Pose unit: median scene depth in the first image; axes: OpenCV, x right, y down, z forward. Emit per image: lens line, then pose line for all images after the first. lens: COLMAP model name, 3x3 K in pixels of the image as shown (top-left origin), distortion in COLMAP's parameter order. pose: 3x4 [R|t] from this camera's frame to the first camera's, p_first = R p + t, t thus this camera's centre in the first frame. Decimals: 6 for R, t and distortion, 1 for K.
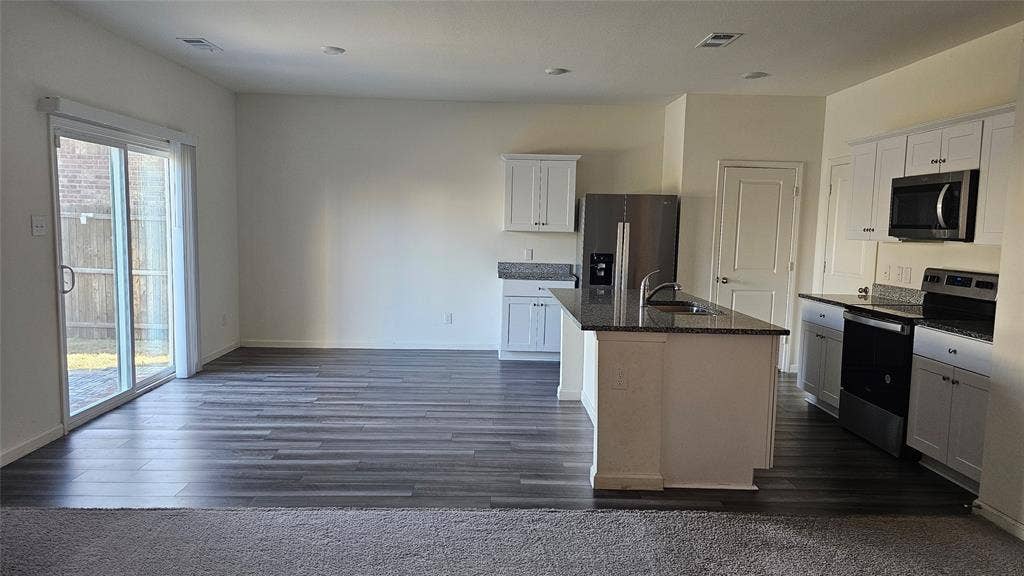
lens RADIAL K [[687.3, 0, 504.4], [0, 687.3, 290.0], [0, 0, 1]] dist [0.059933, -0.049611]
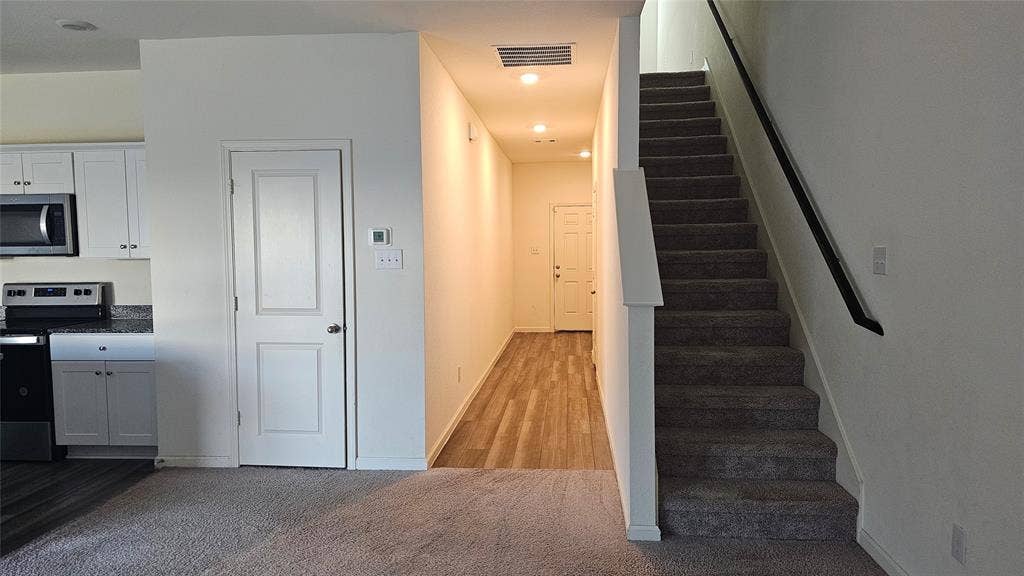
lens RADIAL K [[687.3, 0, 509.0], [0, 687.3, 287.2], [0, 0, 1]] dist [0.059933, -0.049611]
pose [[0.107329, -0.084996, 0.990584, -0.367591], [0.109766, 0.991261, 0.073161, -0.021089], [-0.988146, 0.100881, 0.115721, 0.146602]]
